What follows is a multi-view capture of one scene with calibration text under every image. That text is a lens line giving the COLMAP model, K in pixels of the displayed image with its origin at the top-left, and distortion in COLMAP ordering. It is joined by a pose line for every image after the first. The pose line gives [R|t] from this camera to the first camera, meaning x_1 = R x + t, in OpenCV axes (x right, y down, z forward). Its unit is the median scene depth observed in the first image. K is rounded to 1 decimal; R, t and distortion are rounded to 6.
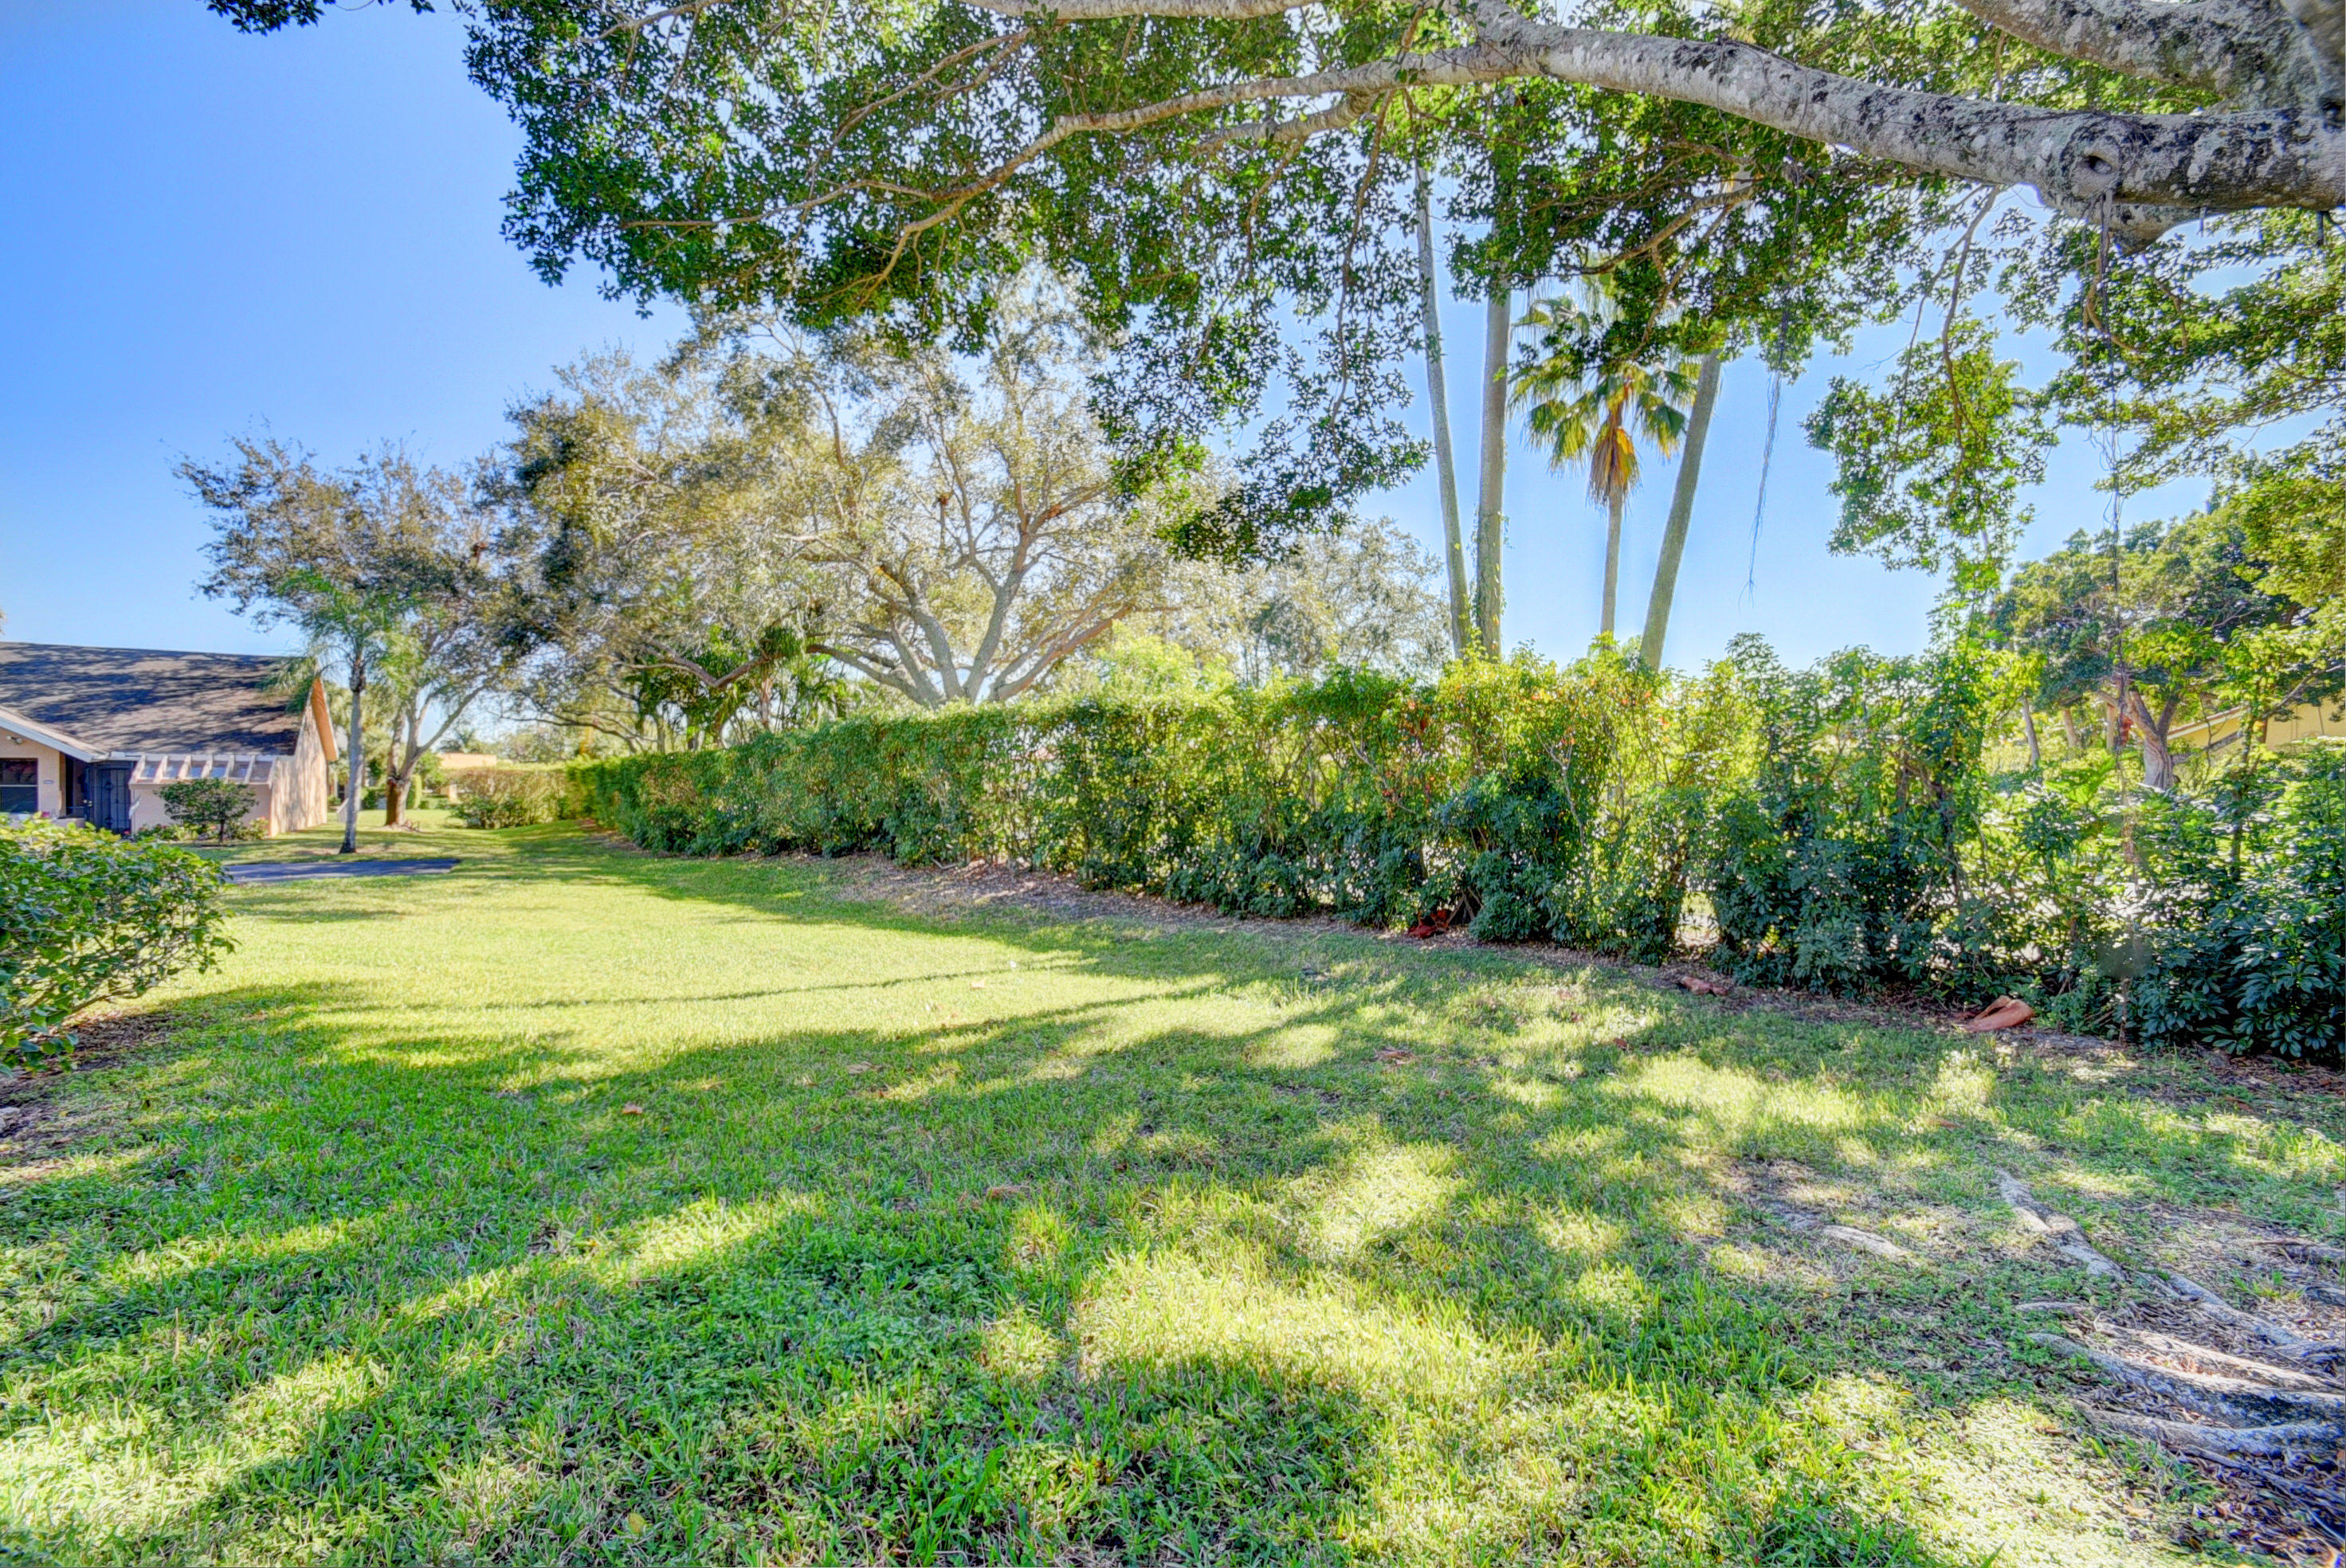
lens RADIAL K [[1015.0, 0, 1173.0], [0, 1015.0, 784.0], [0, 0, 1]] dist [0.071086, 0.000088]
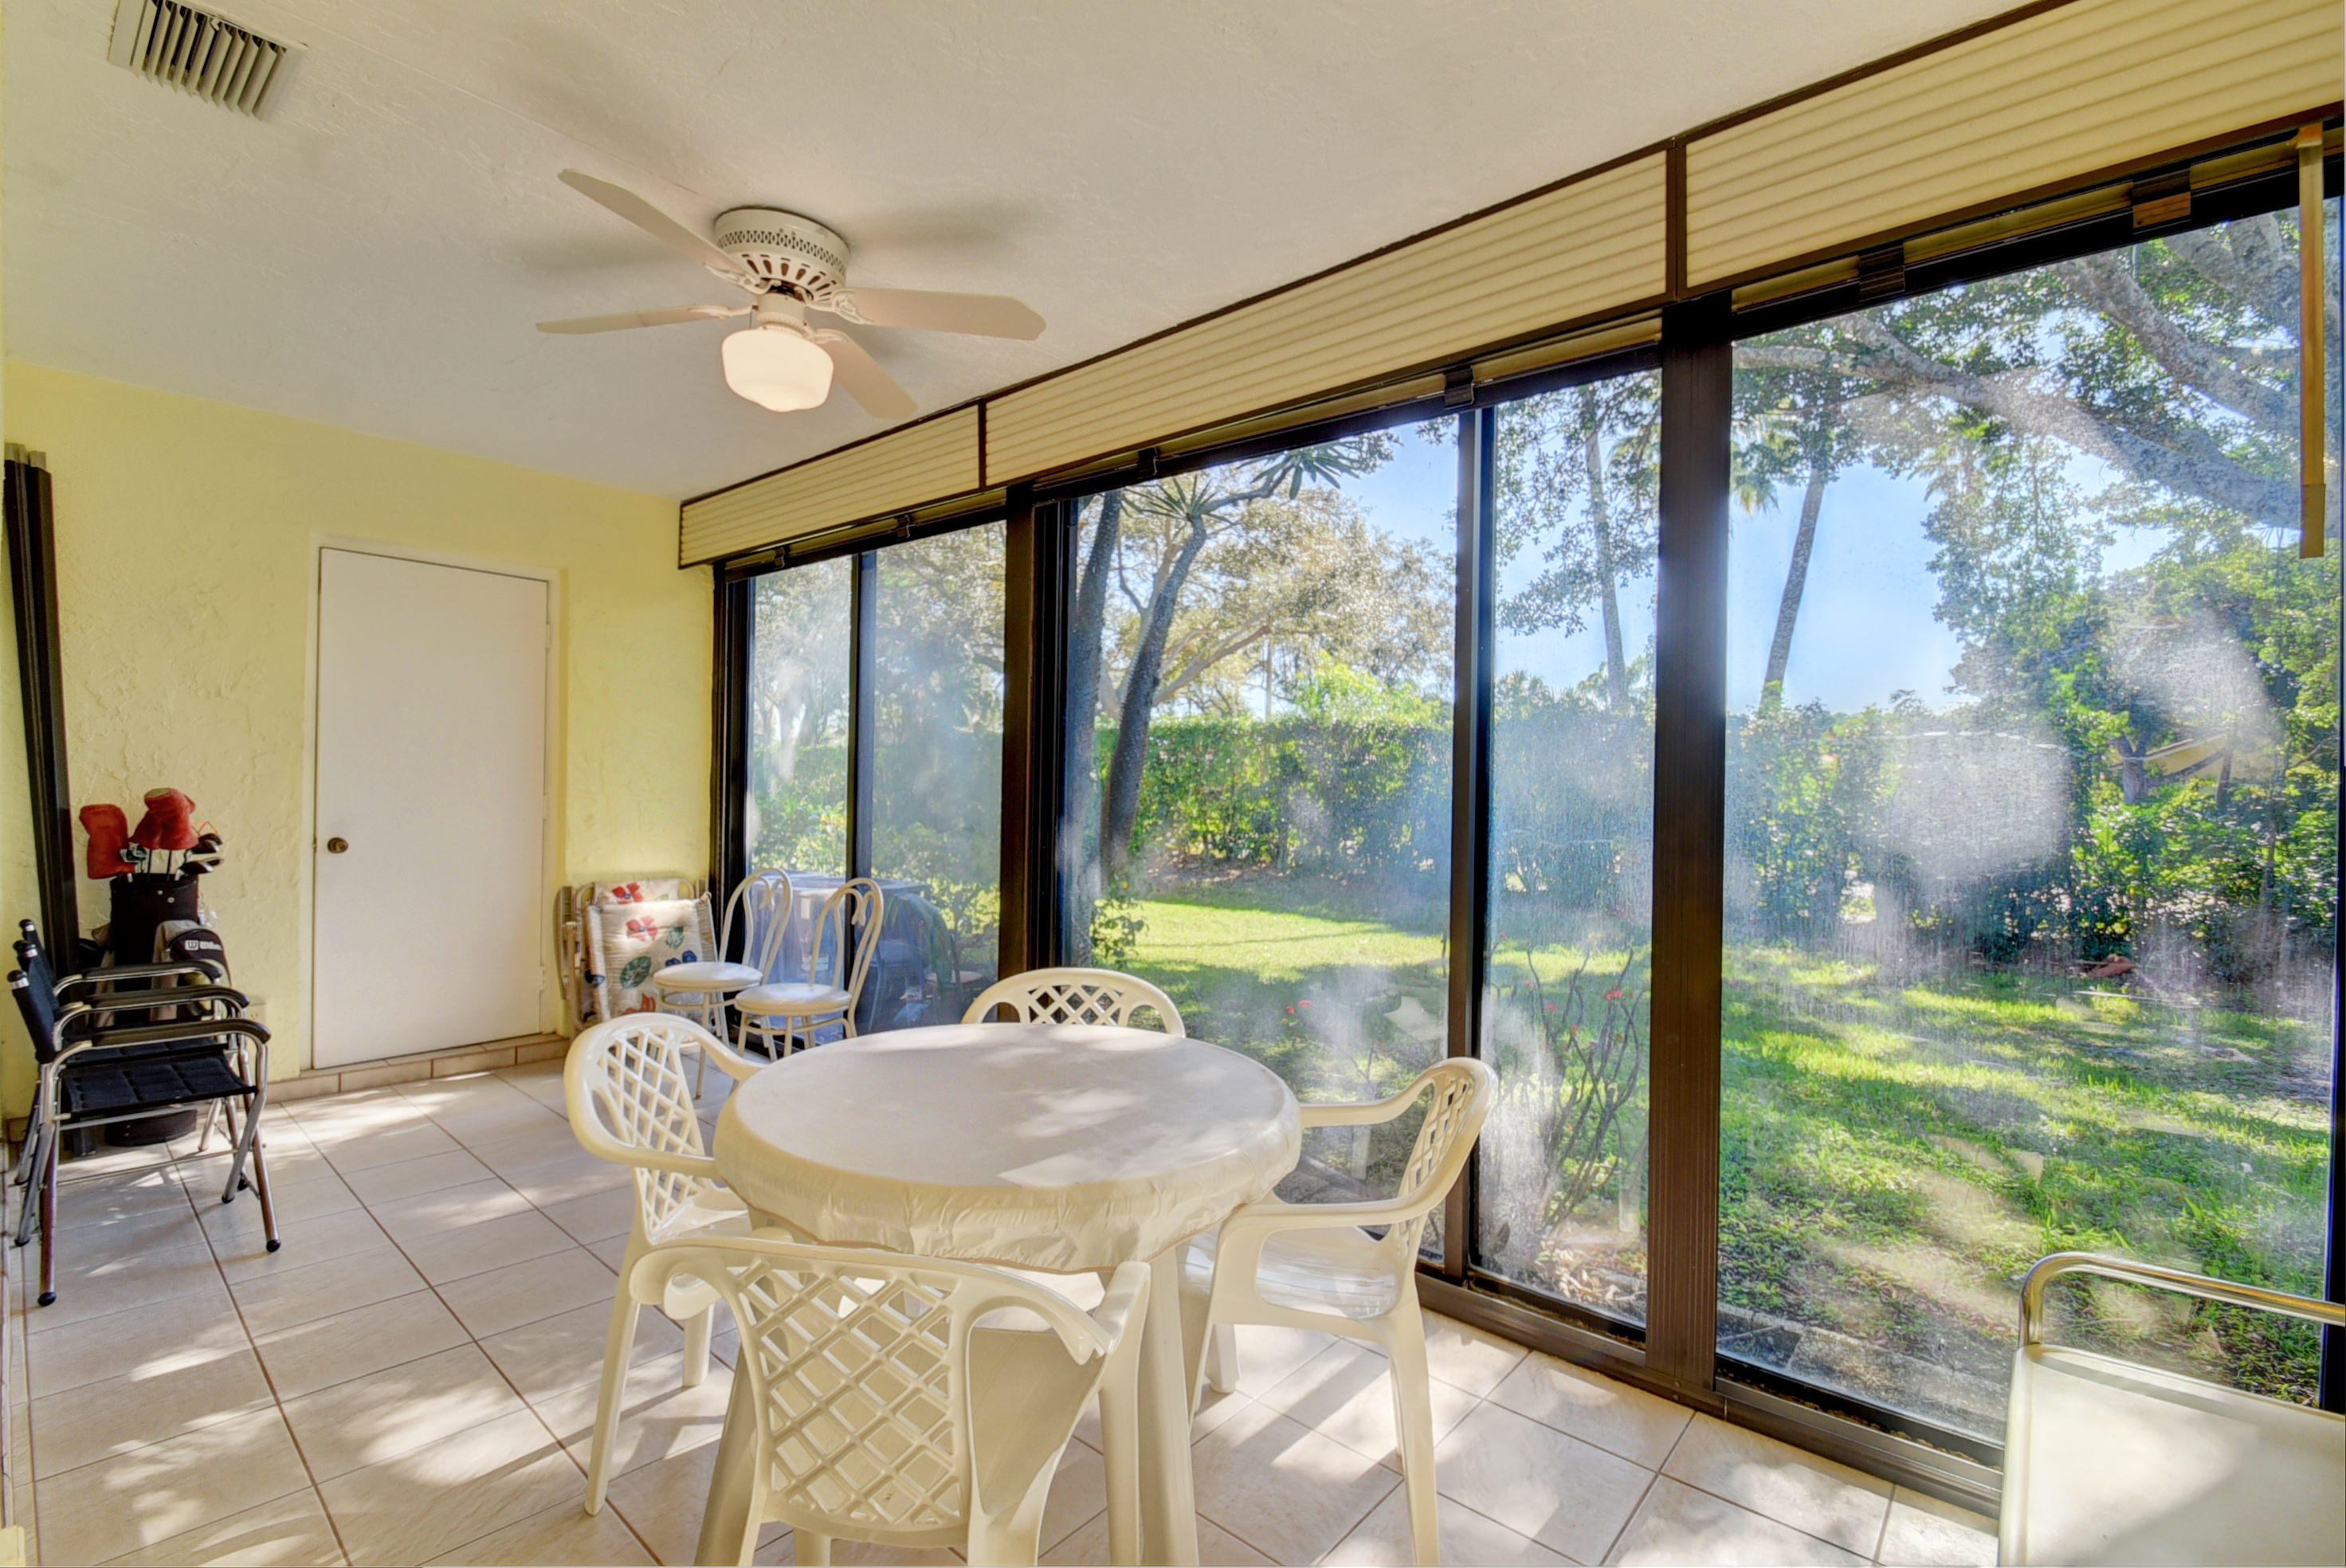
lens RADIAL K [[1015.0, 0, 1173.0], [0, 1015.0, 784.0], [0, 0, 1]] dist [0.071086, 0.000088]
pose [[0.999346, 0.022563, 0.028256, -0.314579], [-0.022632, 0.999742, 0.002120, -0.003711], [-0.028201, -0.002758, 0.999598, -0.245184]]
